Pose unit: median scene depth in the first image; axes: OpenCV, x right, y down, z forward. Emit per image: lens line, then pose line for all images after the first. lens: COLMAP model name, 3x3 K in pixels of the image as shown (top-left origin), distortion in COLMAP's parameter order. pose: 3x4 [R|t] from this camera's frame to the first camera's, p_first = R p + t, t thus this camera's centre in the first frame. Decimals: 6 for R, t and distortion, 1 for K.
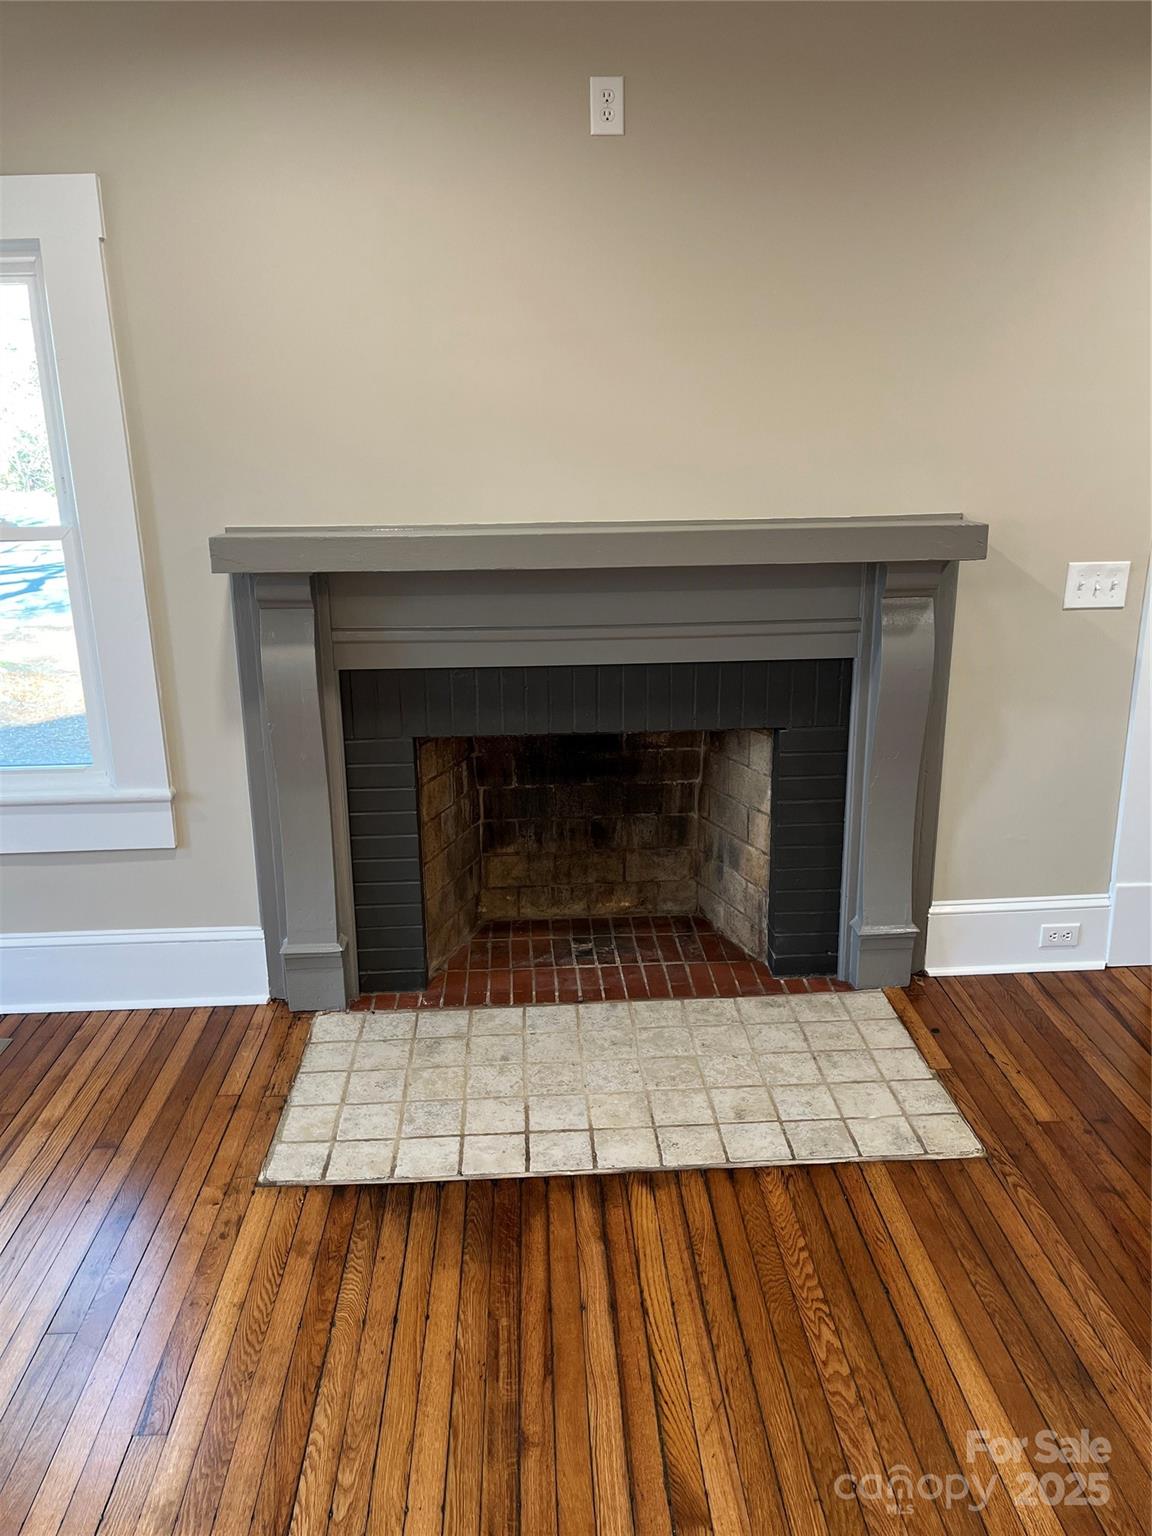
lens RADIAL K [[1175.3, 0, 576.2], [0, 1175.3, 767.0], [0, 0, 1]] dist [0.017287, 0.005275]
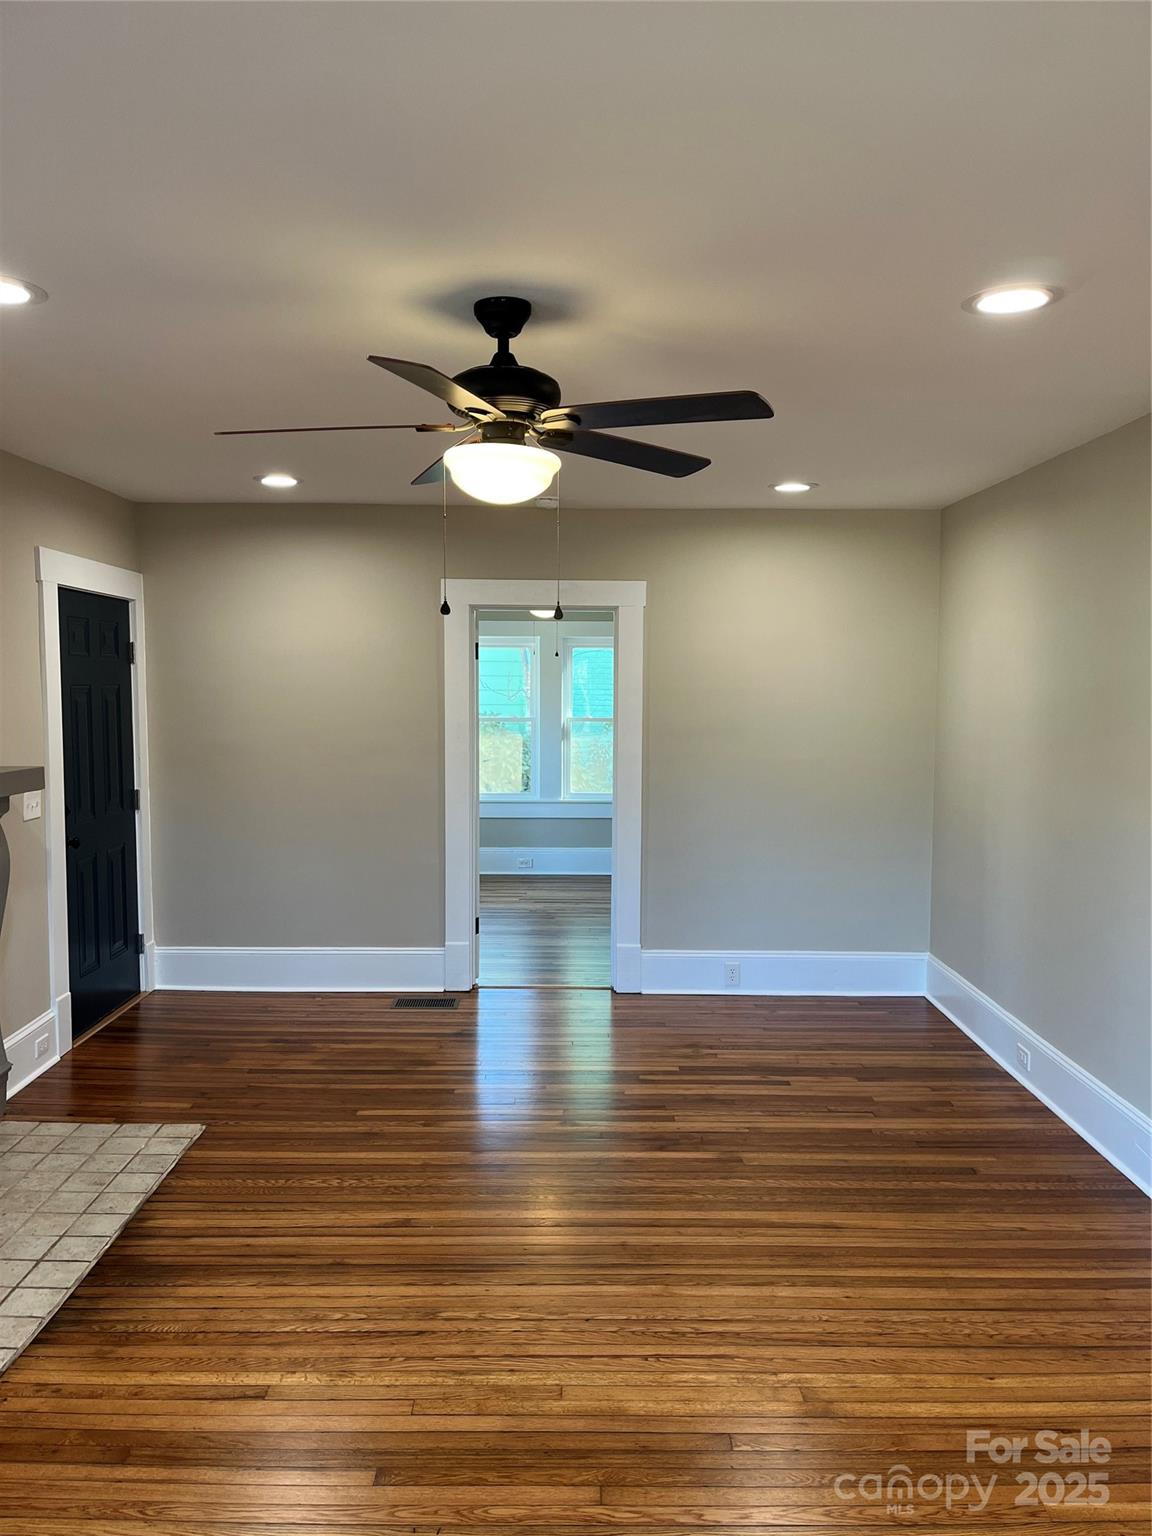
lens RADIAL K [[1175.3, 0, 575.4], [0, 1175.3, 769.5], [0, 0, 1]] dist [0.017287, 0.005275]
pose [[0.040729, -0.056028, 0.997598, -1.323855], [0.275919, 0.960234, 0.042664, -0.086025], [-0.960318, 0.273519, 0.054569, 0.278794]]
